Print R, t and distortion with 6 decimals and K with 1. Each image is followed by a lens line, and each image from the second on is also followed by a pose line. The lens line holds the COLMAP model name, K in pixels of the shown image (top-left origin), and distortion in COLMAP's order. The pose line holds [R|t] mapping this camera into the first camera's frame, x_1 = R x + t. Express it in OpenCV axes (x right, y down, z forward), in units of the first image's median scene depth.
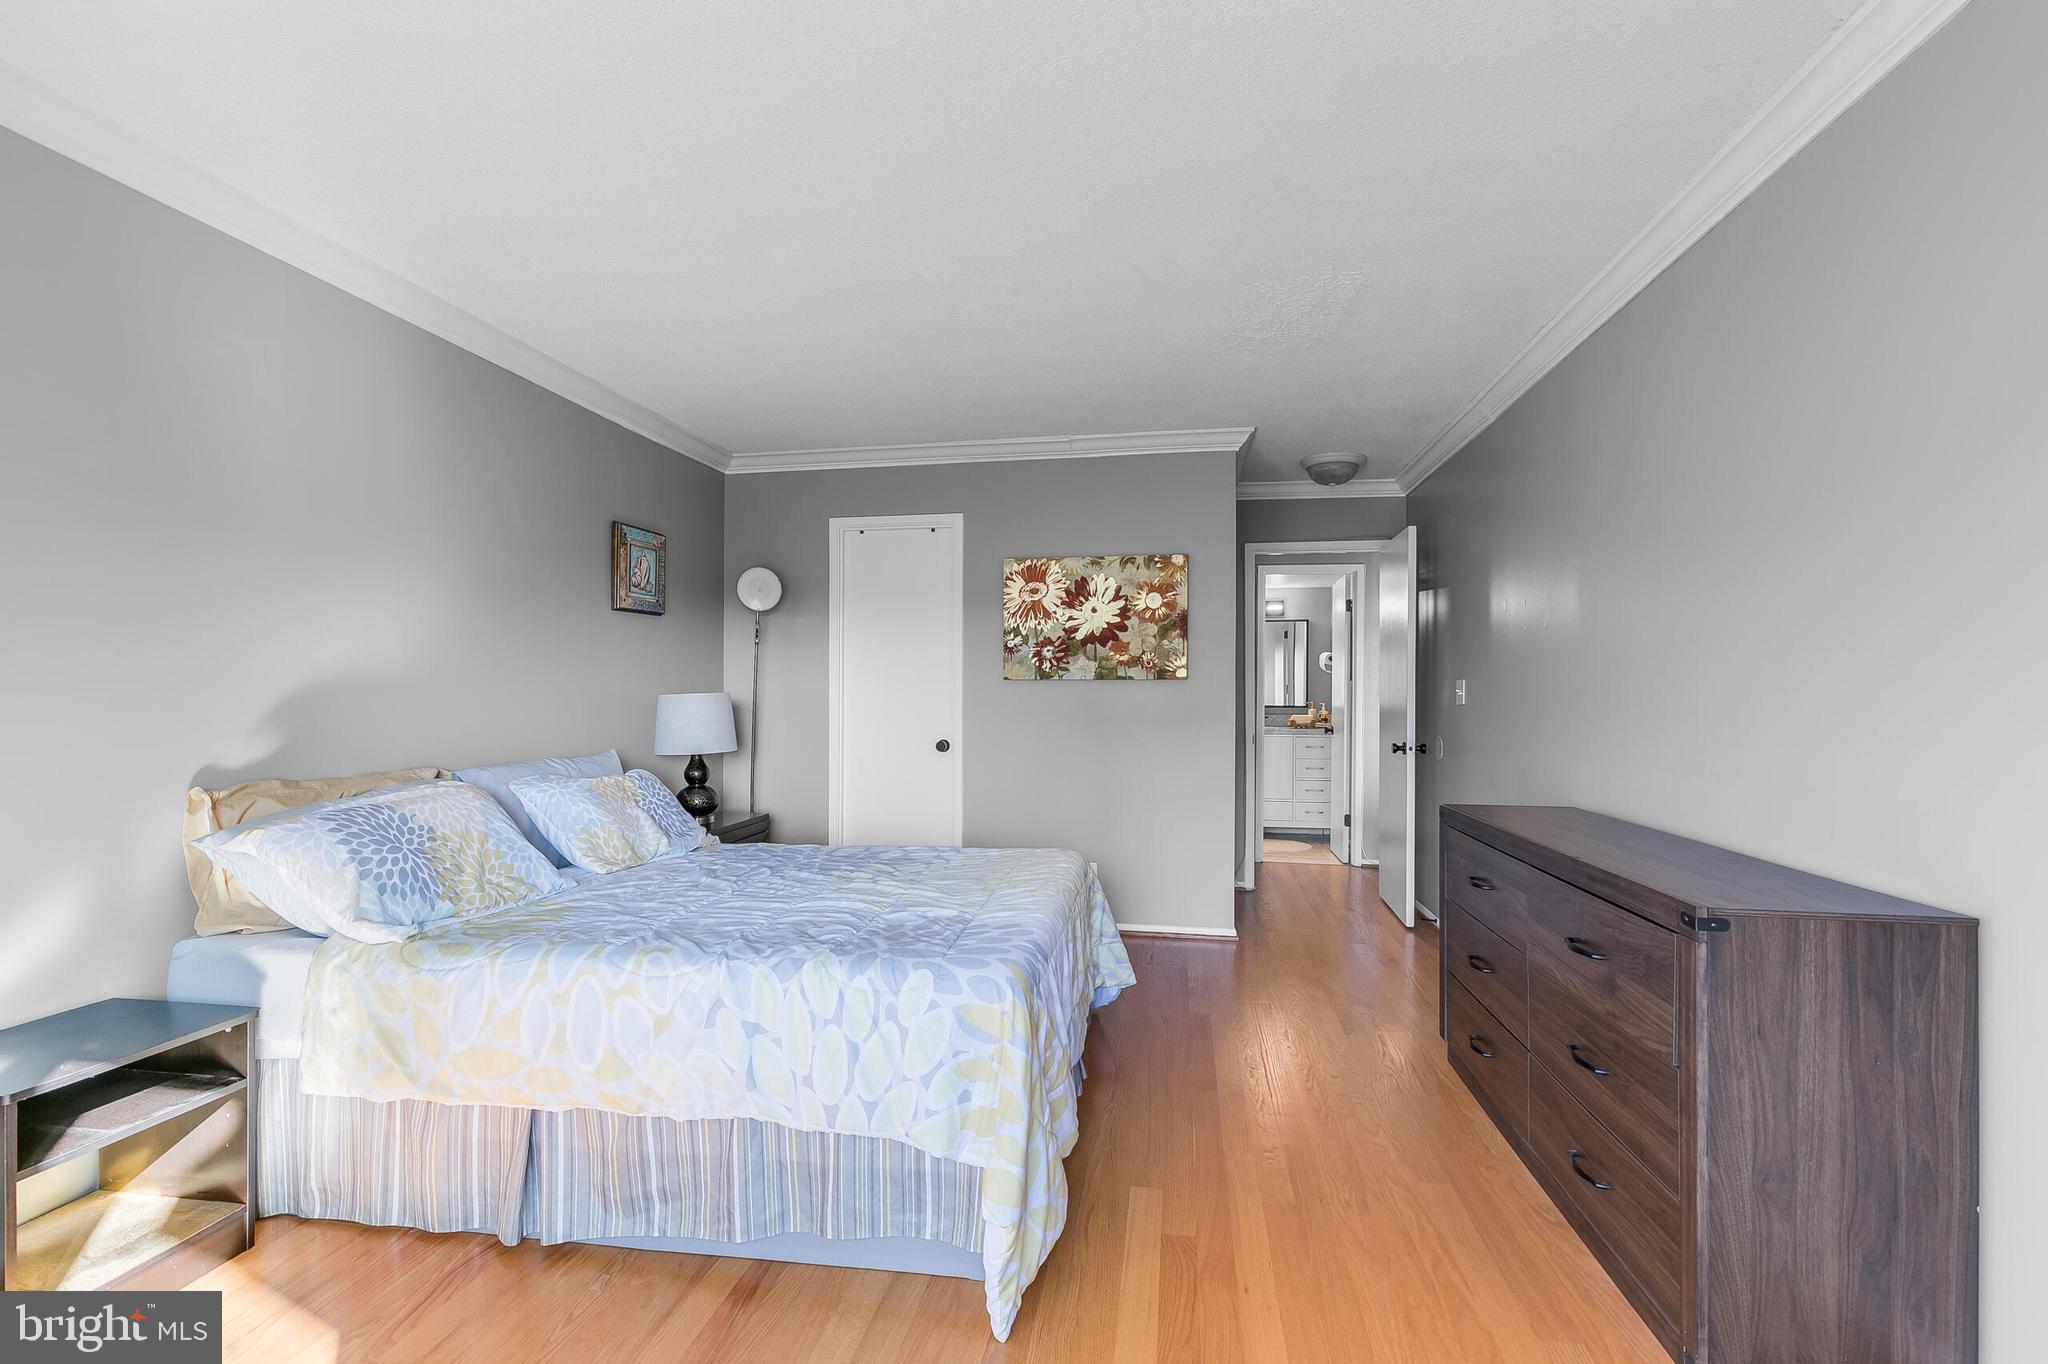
lens RADIAL K [[921.2, 0, 1020.4], [0, 921.2, 691.0], [0, 0, 1]] dist [0.014621, -0.006334]
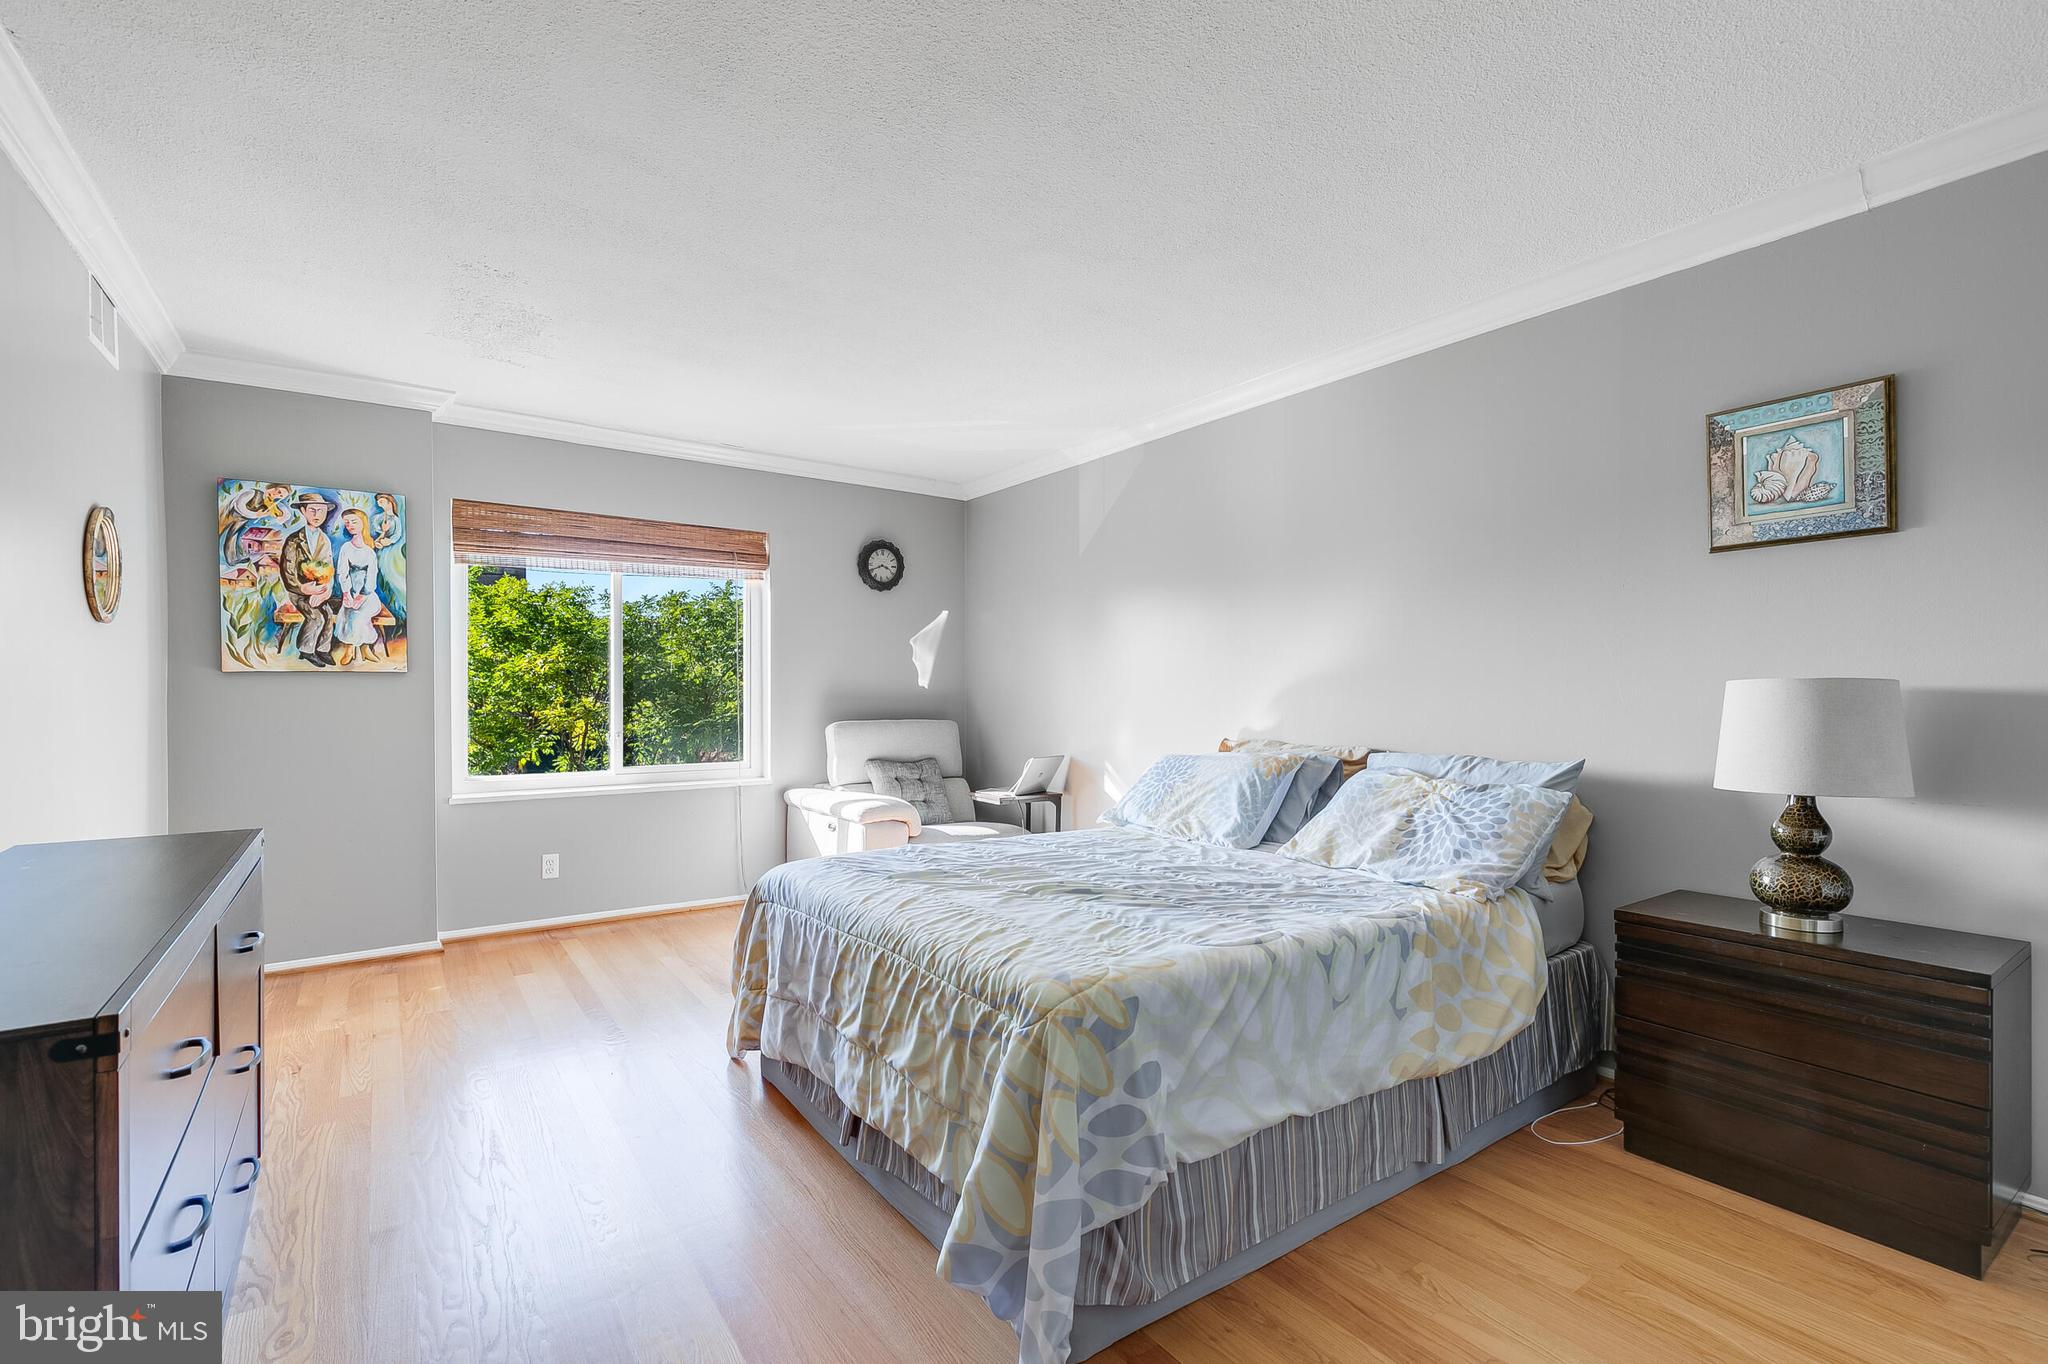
lens RADIAL K [[921.2, 0, 1020.4], [0, 921.2, 691.0], [0, 0, 1]] dist [0.014621, -0.006334]
pose [[-0.712280, 0.001958, -0.701893, 0.327535], [0.002956, 0.999996, -0.000210, 0.004174], [0.701890, -0.002225, -0.712282, 1.081958]]
